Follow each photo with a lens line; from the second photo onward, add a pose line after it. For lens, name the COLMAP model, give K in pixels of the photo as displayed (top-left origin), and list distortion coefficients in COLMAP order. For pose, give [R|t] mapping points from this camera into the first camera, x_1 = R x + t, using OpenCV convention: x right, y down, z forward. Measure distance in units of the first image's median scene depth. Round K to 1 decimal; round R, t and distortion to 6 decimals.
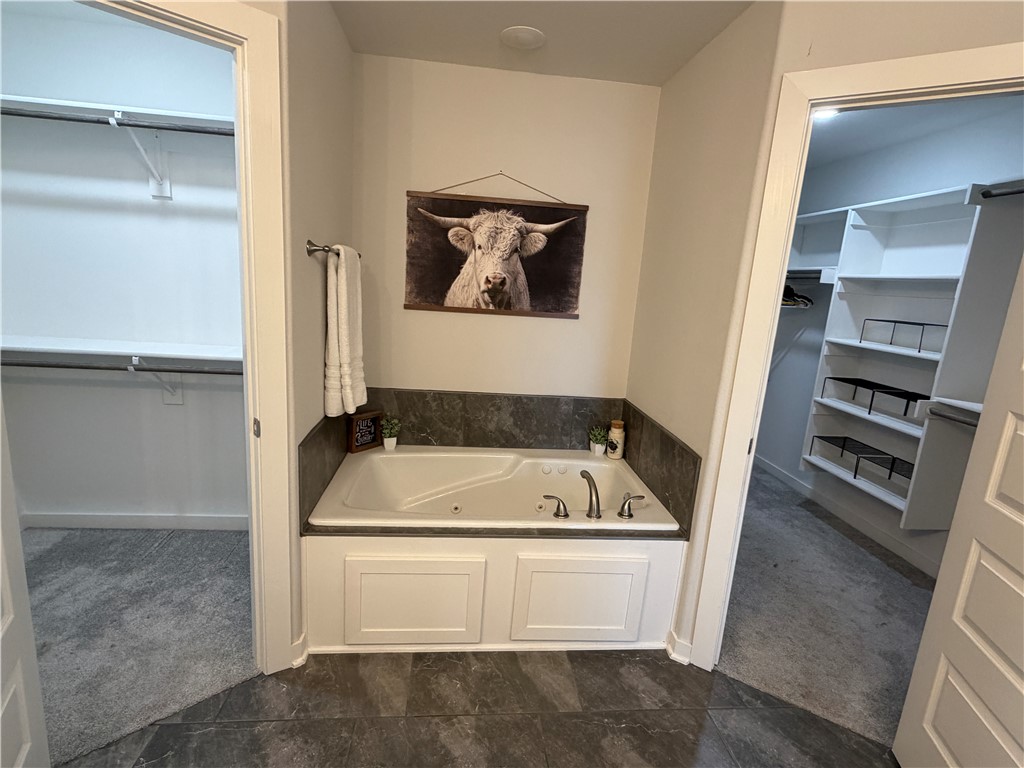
lens RADIAL K [[498.2, 0, 512.3], [0, 498.2, 383.8], [0, 0, 1]] dist [-0.015166, -0.000367]
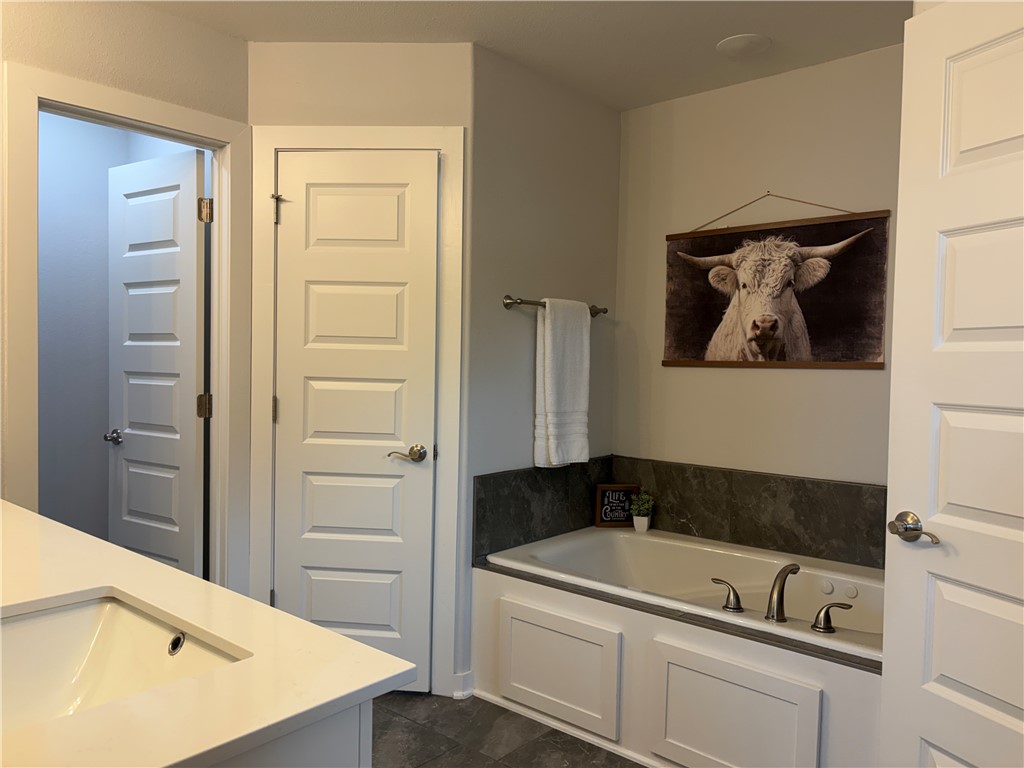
lens RADIAL K [[762.8, 0, 511.4], [0, 762.8, 381.9], [0, 0, 1]] dist [0.010733, -0.015325]
pose [[0.678451, -0.036599, -0.733733, 0.577414], [-0.117786, 0.980419, -0.157815, 0.116856], [0.725141, 0.193493, 0.660856, -0.061379]]
